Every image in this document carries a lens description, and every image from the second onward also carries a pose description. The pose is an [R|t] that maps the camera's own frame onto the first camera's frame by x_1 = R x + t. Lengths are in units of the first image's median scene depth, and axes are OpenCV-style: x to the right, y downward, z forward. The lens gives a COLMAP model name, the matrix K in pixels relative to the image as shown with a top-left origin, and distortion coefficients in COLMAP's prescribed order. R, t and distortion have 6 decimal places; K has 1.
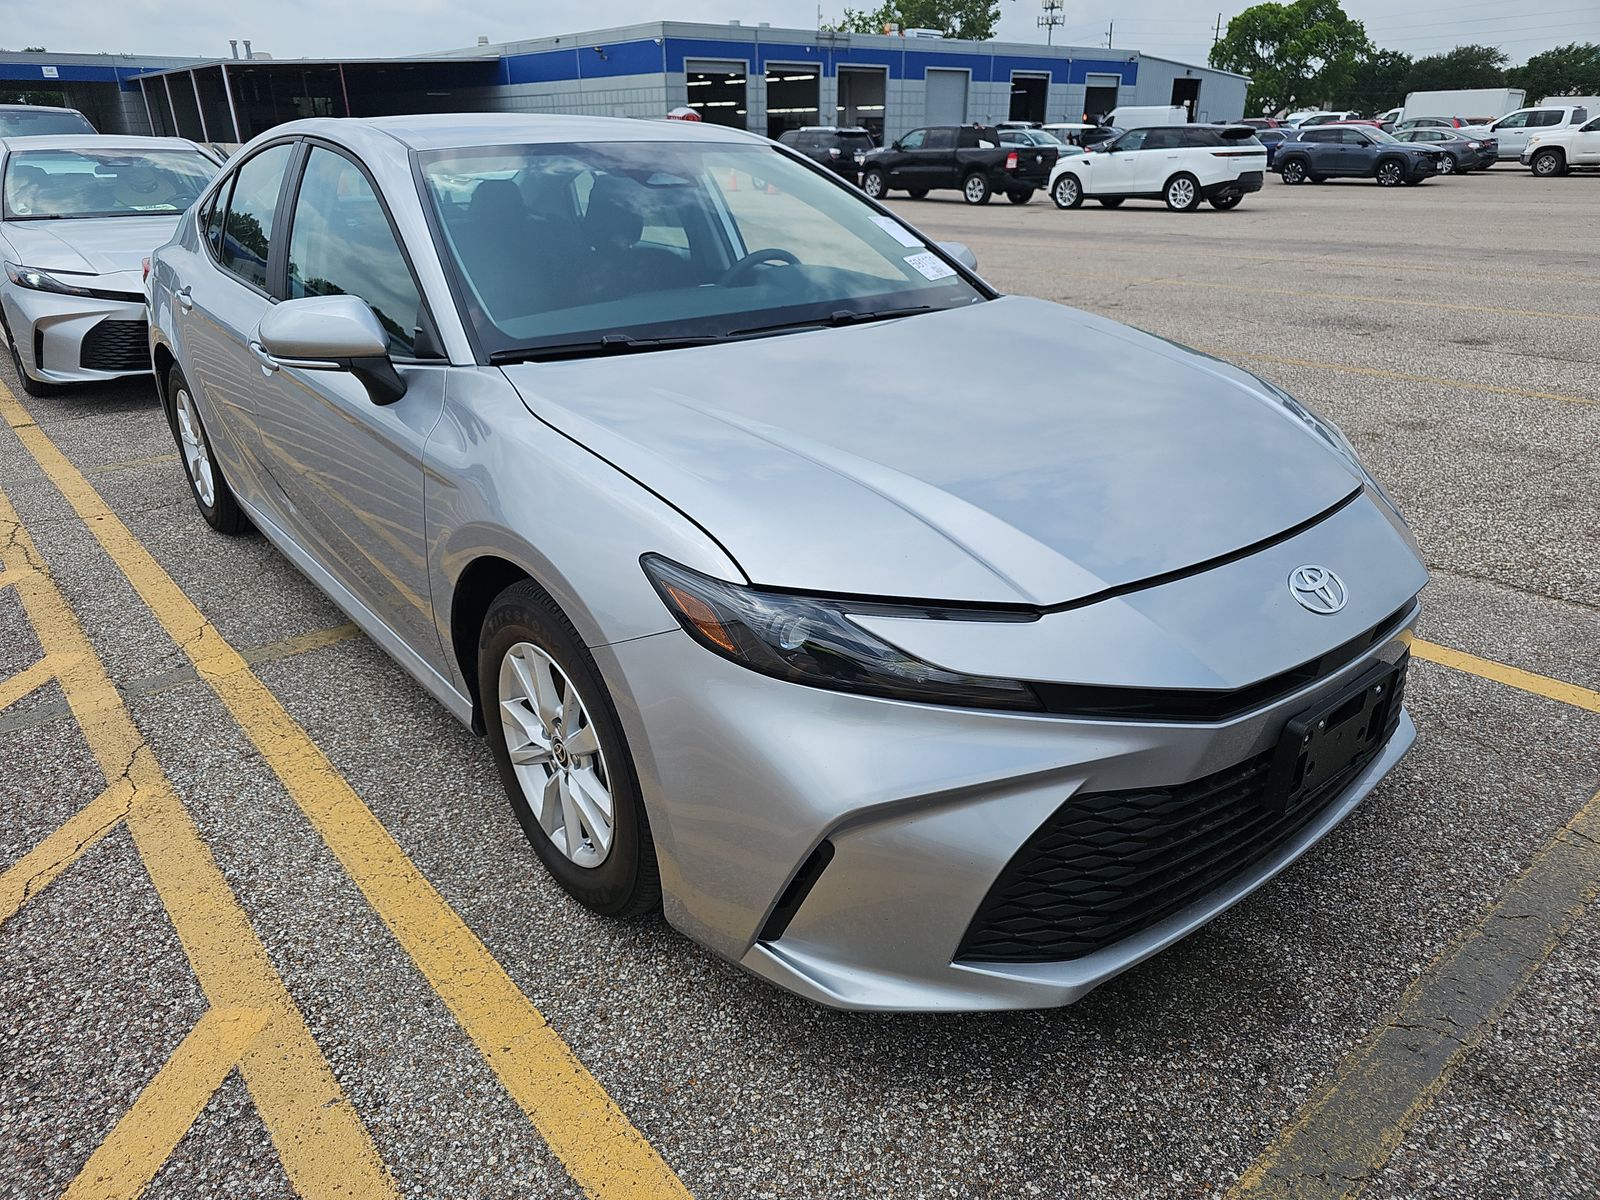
lens RADIAL K [[1091.2, 0, 786.6], [0, 1091.2, 602.8], [0, 0, 1]] dist [0.024631, -0.014012]
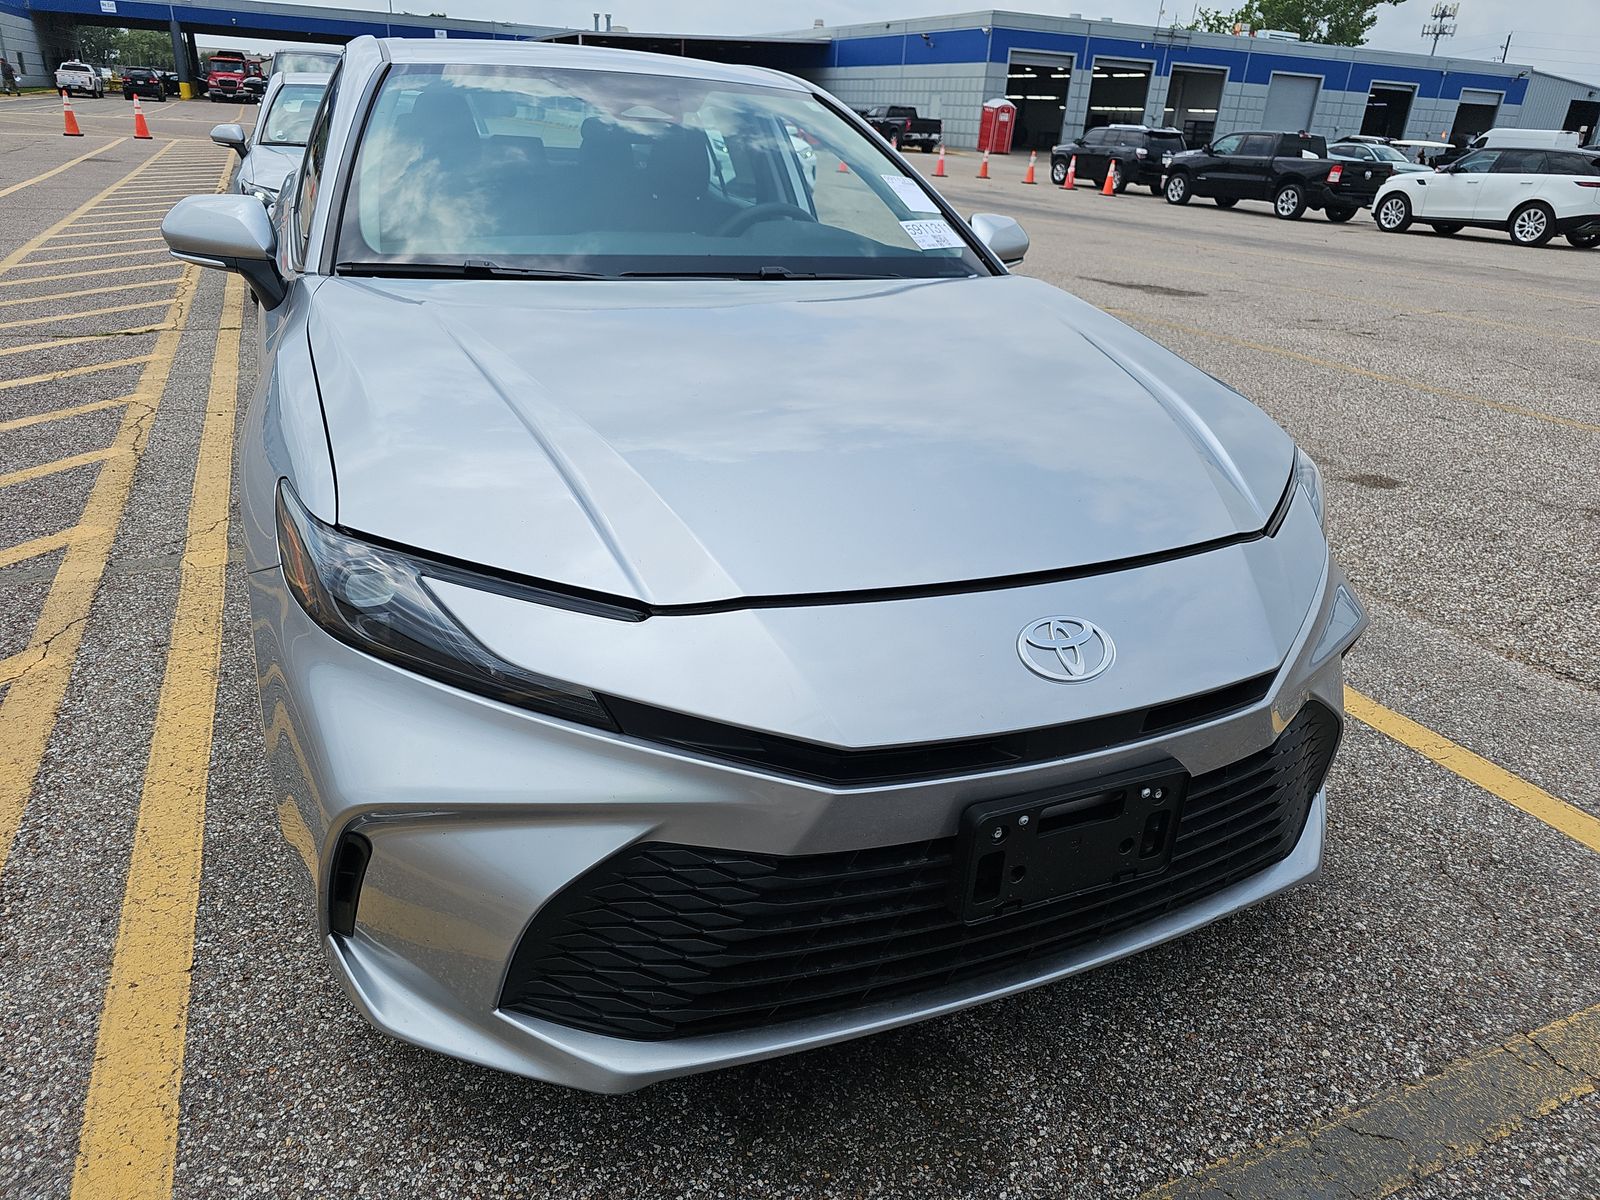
lens RADIAL K [[1091.2, 0, 799.2], [0, 1091.2, 594.3], [0, 0, 1]] dist [0.024631, -0.014012]
pose [[0.961983, 0.160880, -0.220695, 0.251796], [-0.160997, 0.986798, 0.017579, -0.017896], [0.220610, 0.018621, 0.975184, 0.112983]]
